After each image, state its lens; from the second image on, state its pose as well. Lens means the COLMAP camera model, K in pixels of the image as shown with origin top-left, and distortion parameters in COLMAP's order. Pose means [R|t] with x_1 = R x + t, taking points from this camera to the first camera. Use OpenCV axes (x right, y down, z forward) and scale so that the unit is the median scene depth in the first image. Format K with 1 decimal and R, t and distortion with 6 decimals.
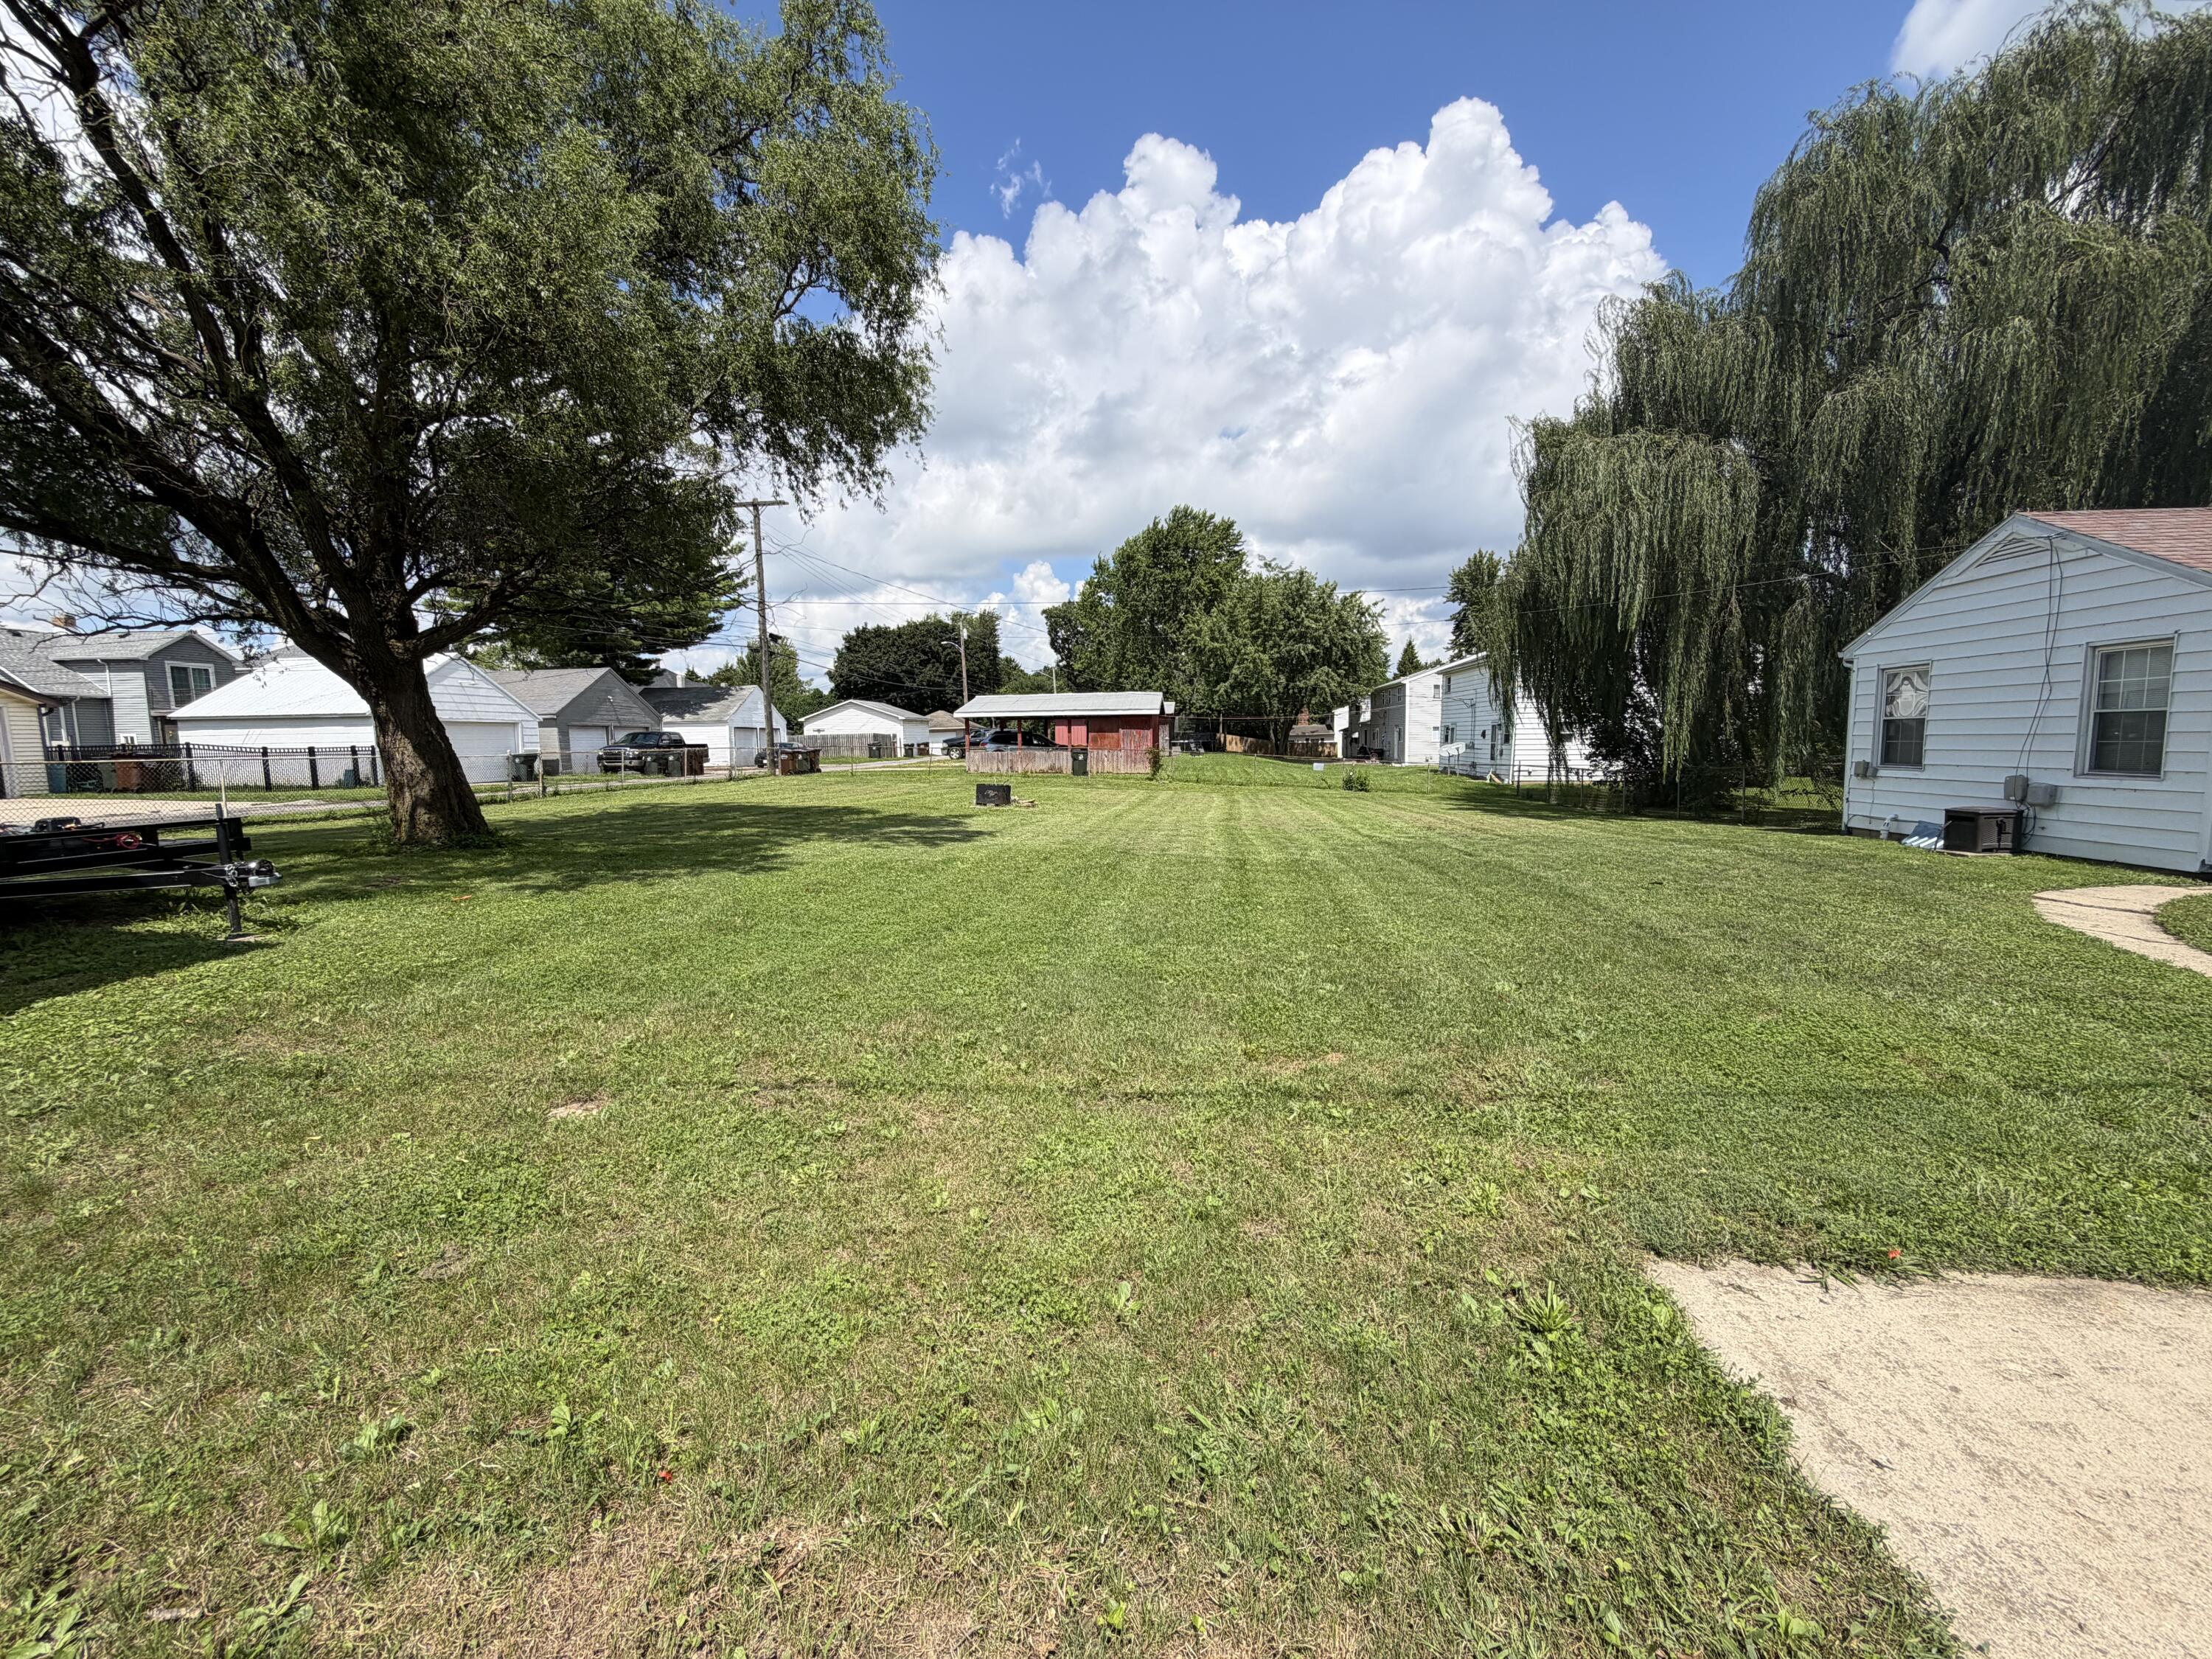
lens RADIAL K [[888.5, 0, 1106.0], [0, 888.5, 829.5], [0, 0, 1]] dist [0.000284, 0.000047]
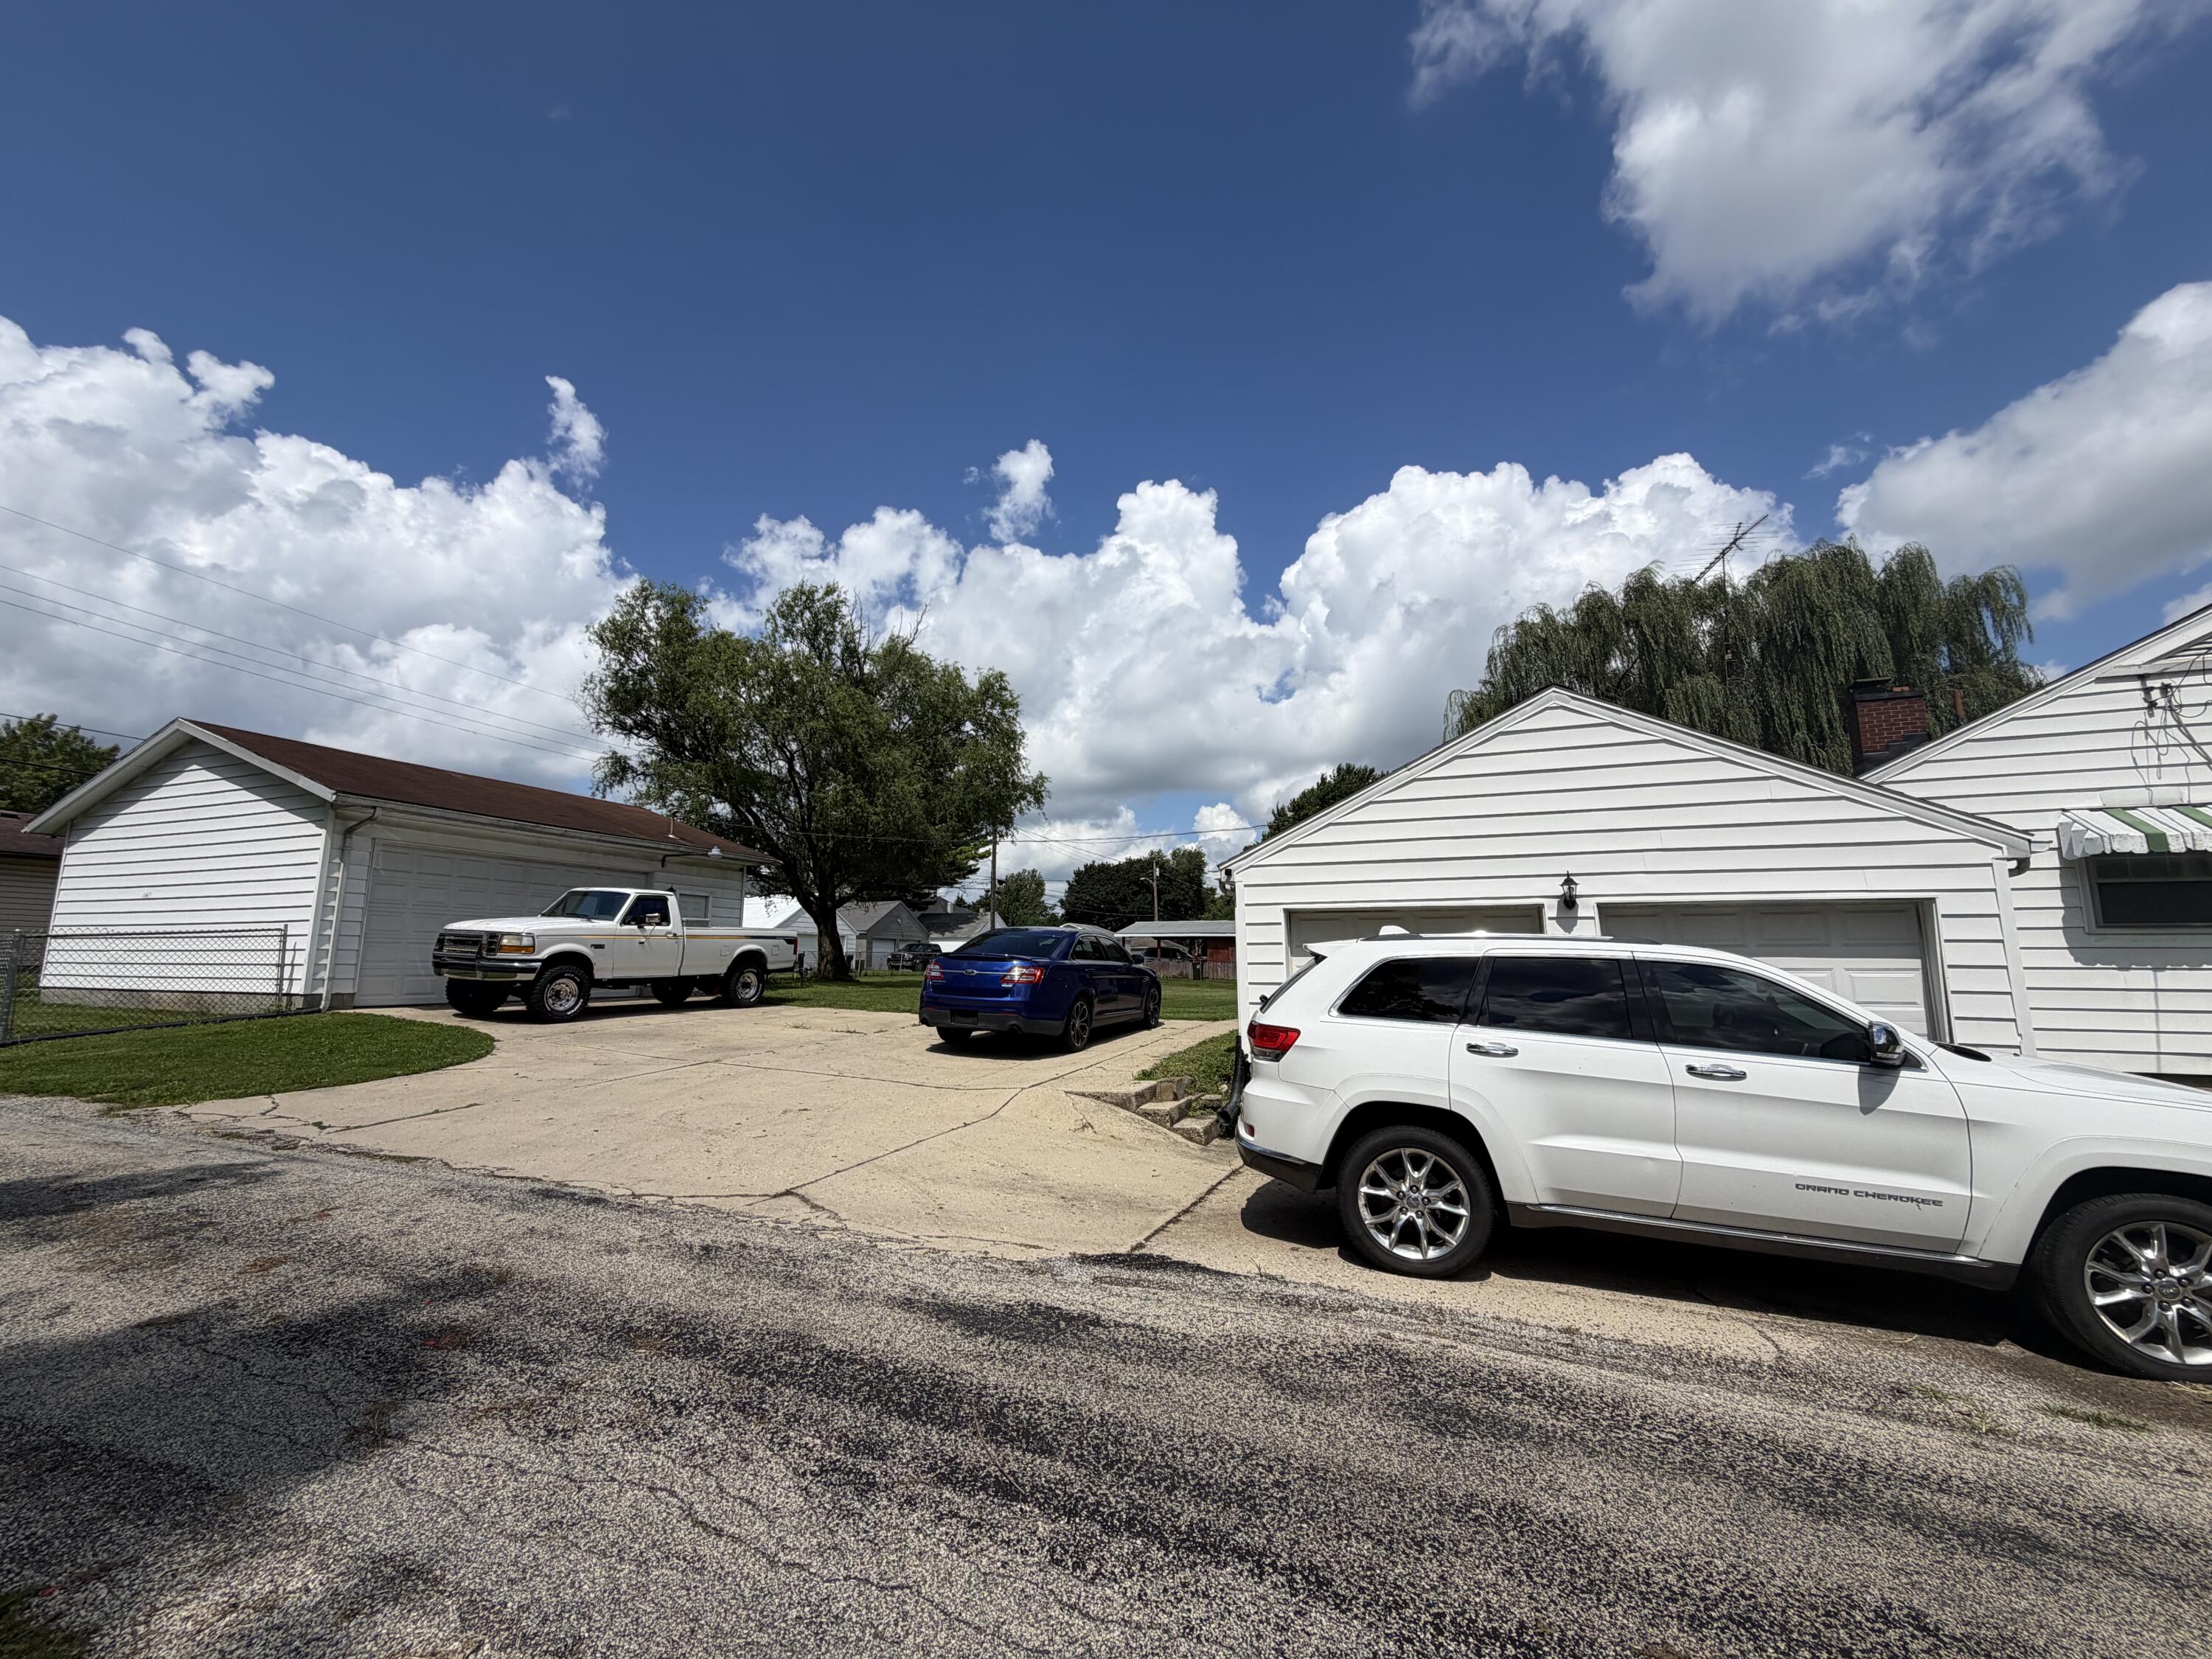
lens RADIAL K [[888.5, 0, 1106.0], [0, 888.5, 829.5], [0, 0, 1]] dist [0.000284, 0.000047]
pose [[0.960585, -0.019304, -0.277314, 0.220472], [-0.049609, 0.969668, -0.239339, 0.050278], [0.273523, 0.243662, 0.930491, -0.380168]]
